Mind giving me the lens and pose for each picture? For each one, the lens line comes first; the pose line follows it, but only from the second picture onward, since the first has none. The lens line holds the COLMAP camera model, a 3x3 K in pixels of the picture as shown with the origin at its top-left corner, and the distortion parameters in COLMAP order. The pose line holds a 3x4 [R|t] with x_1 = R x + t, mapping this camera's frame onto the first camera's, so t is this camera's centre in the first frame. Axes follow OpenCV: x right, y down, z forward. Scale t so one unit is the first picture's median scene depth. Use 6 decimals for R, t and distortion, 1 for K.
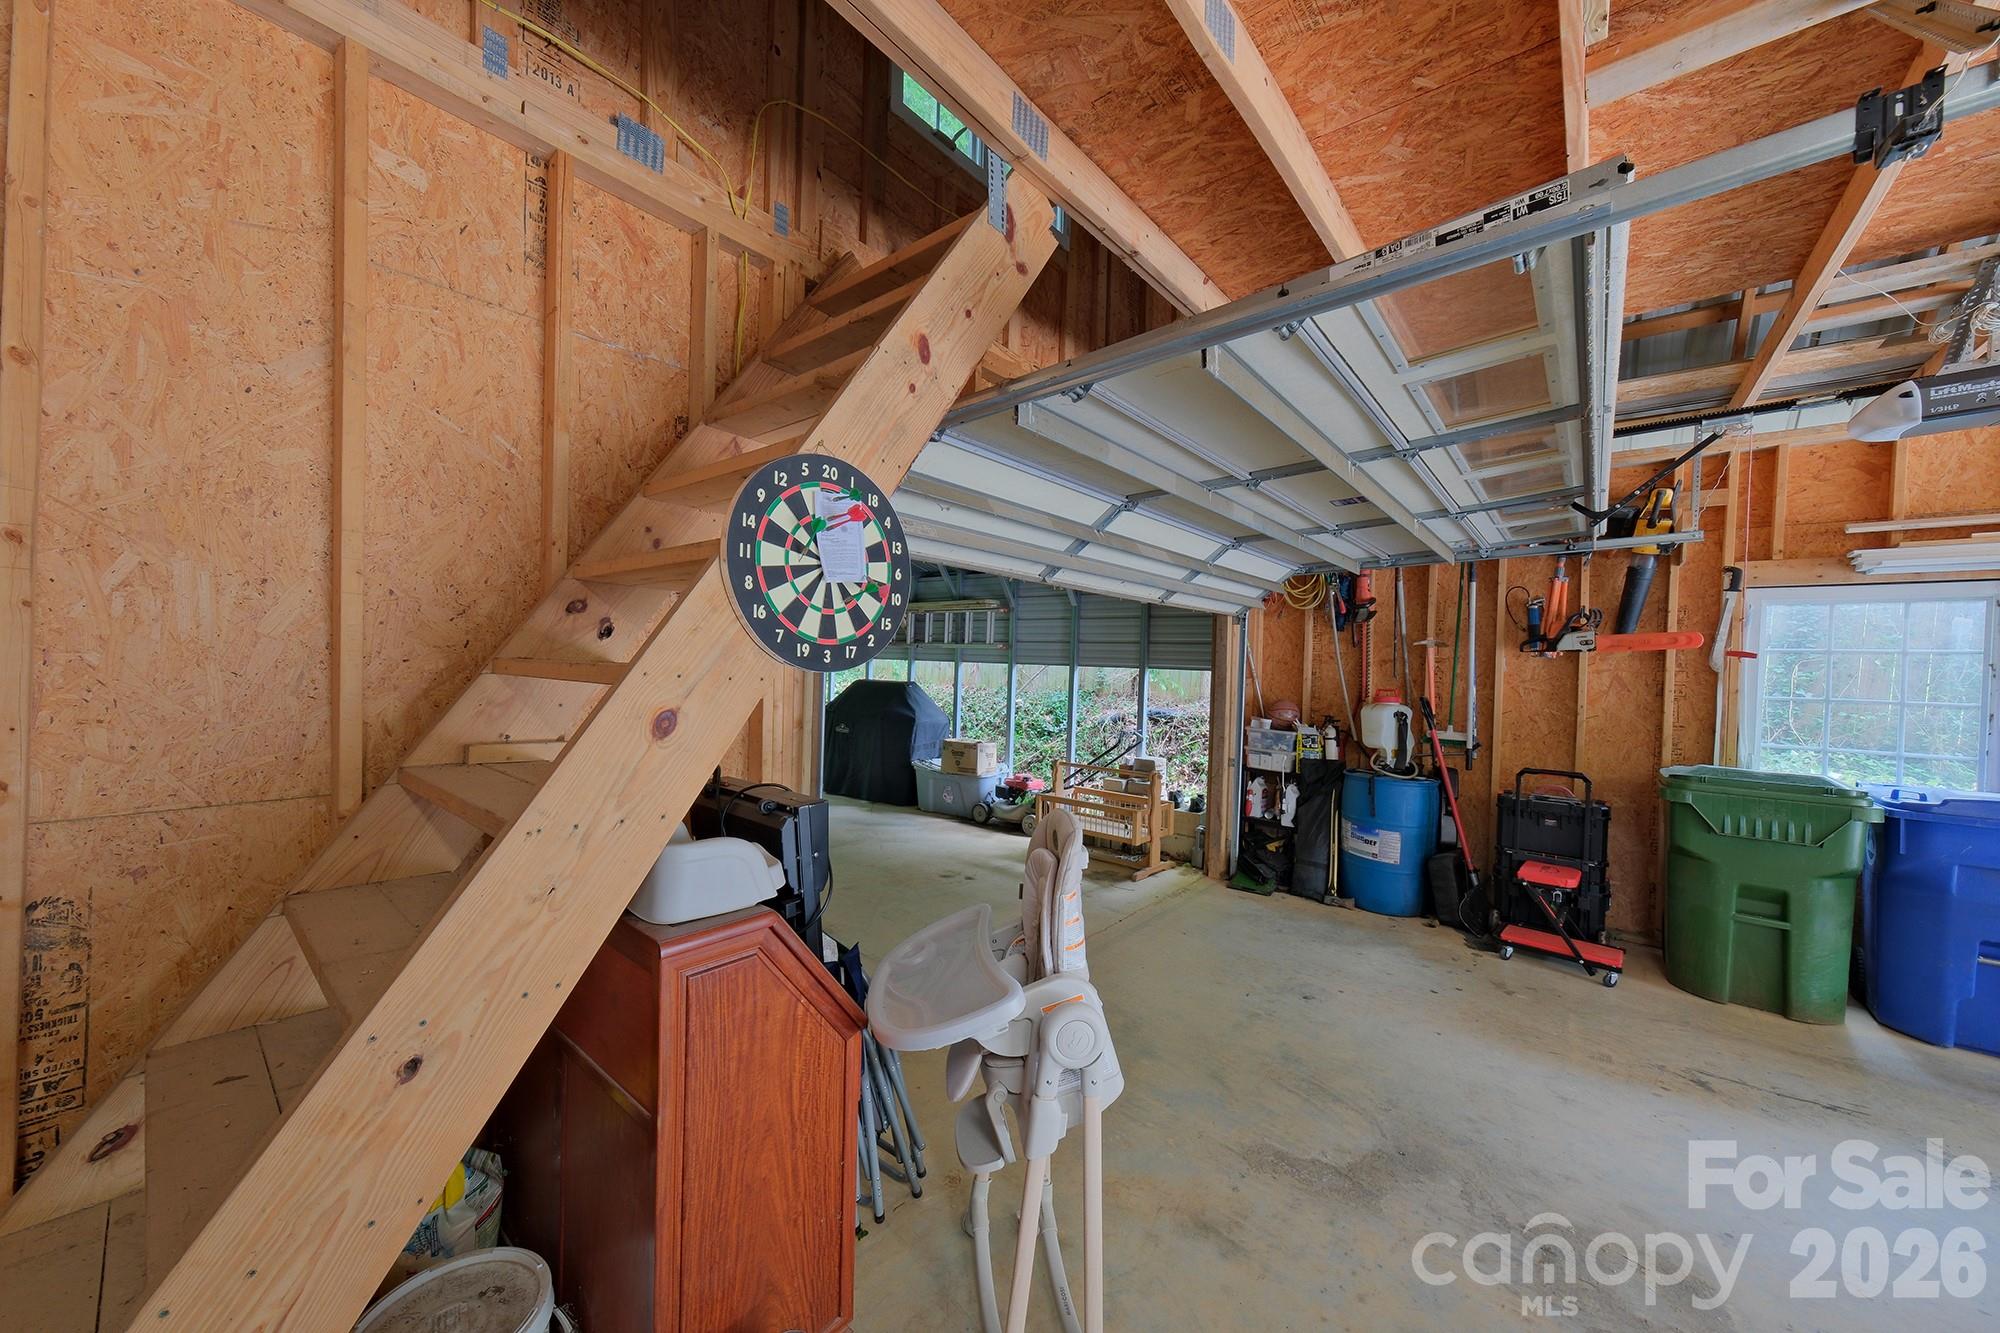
lens RADIAL K [[715.0, 0, 997.1], [0, 715.0, 670.7], [0, 0, 1]] dist [-0.010467, 0.007395]
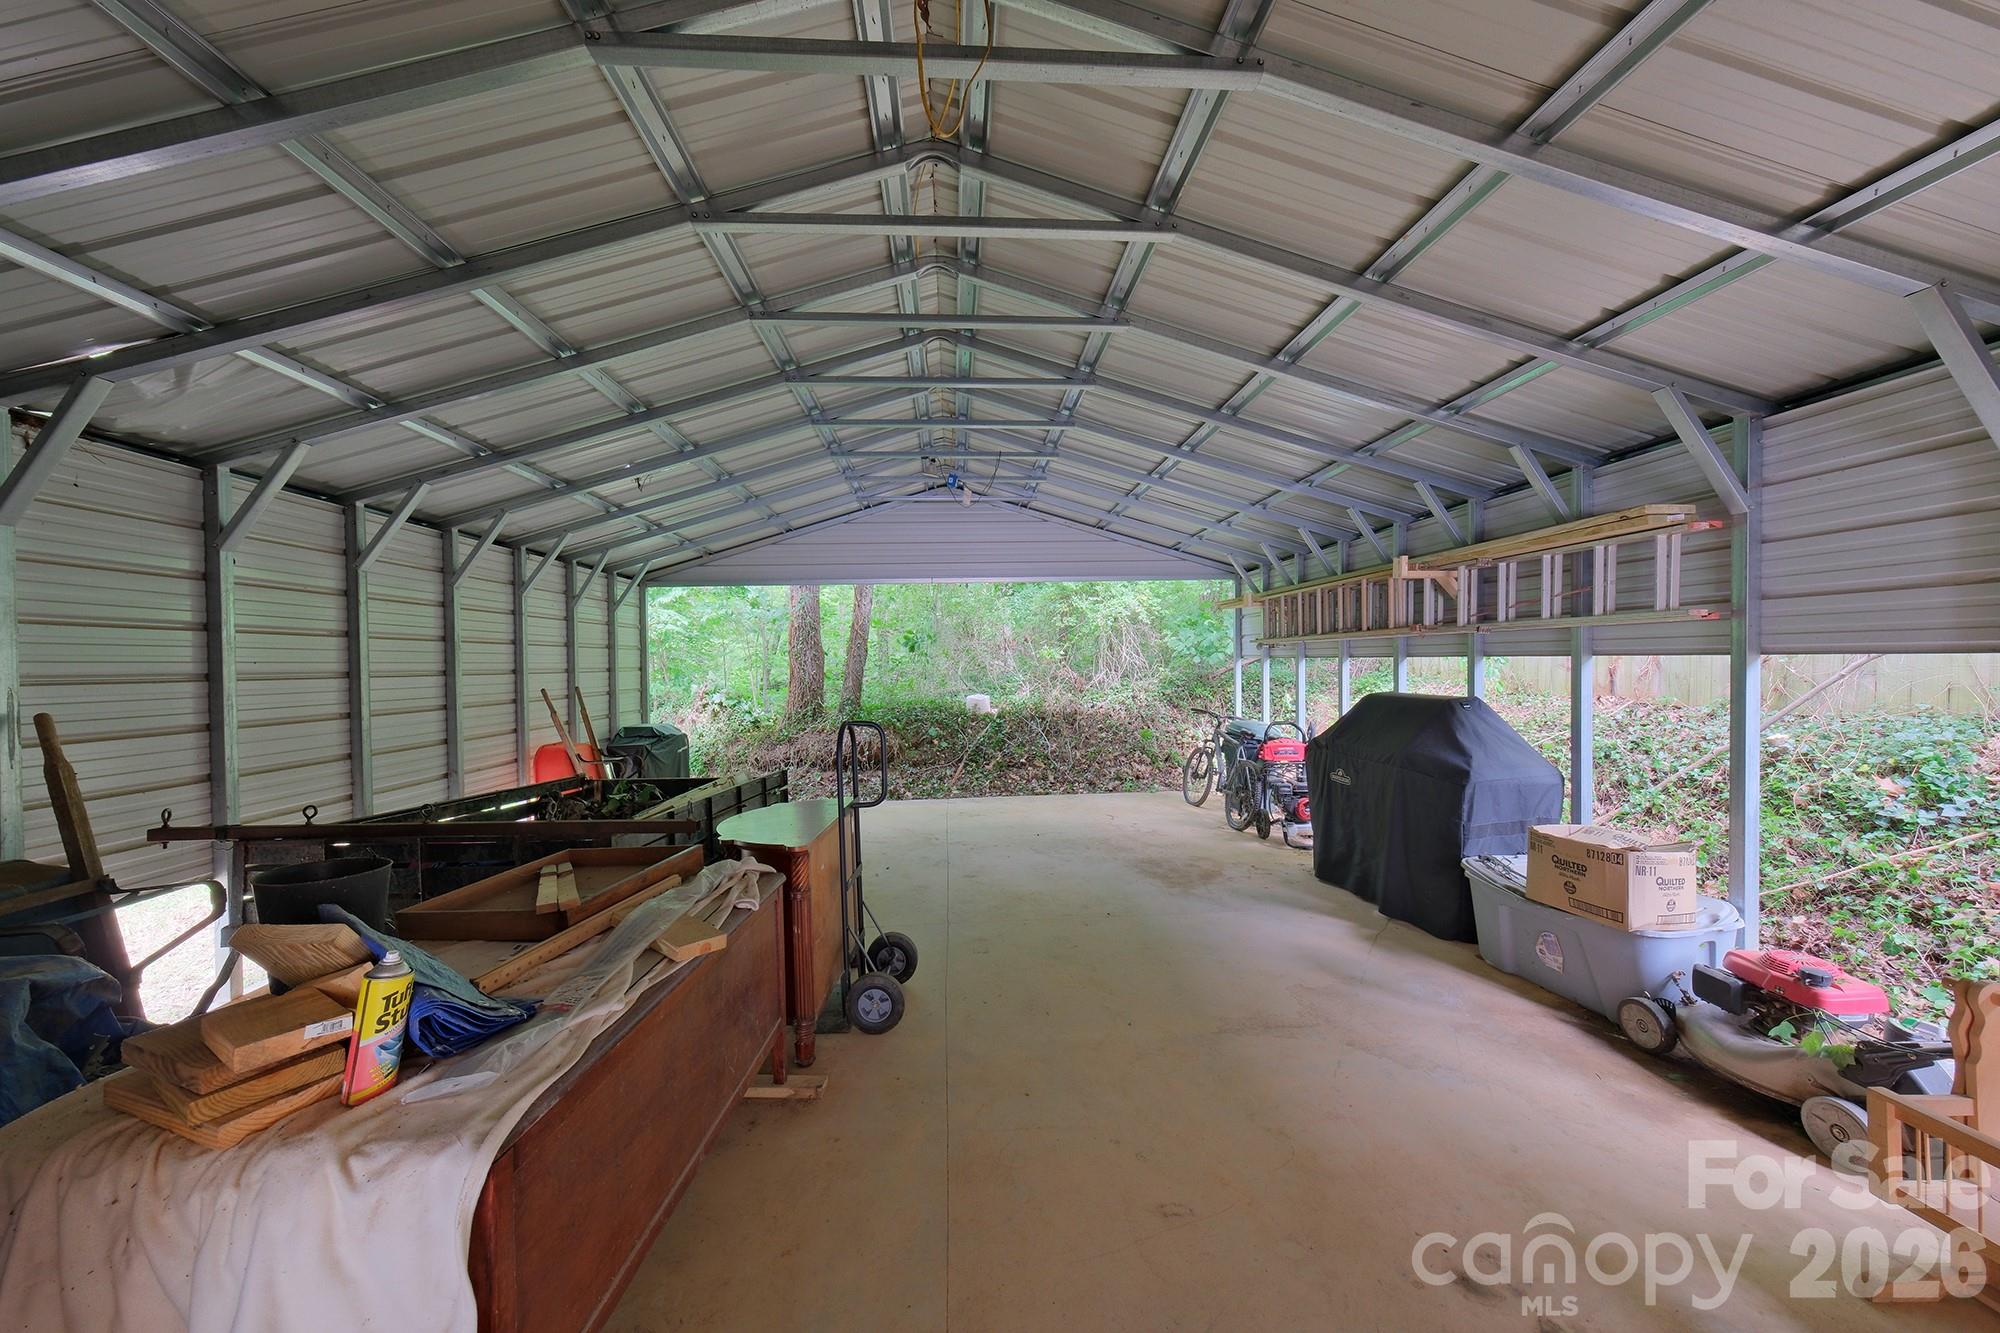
lens RADIAL K [[715.0, 0, 997.1], [0, 715.0, 670.7], [0, 0, 1]] dist [-0.010467, 0.007395]
pose [[0.693161, -0.027975, -0.720240, 0.017763], [0.022167, 0.999601, -0.017493, -0.003013], [0.720442, -0.003840, 0.693505, 0.411354]]
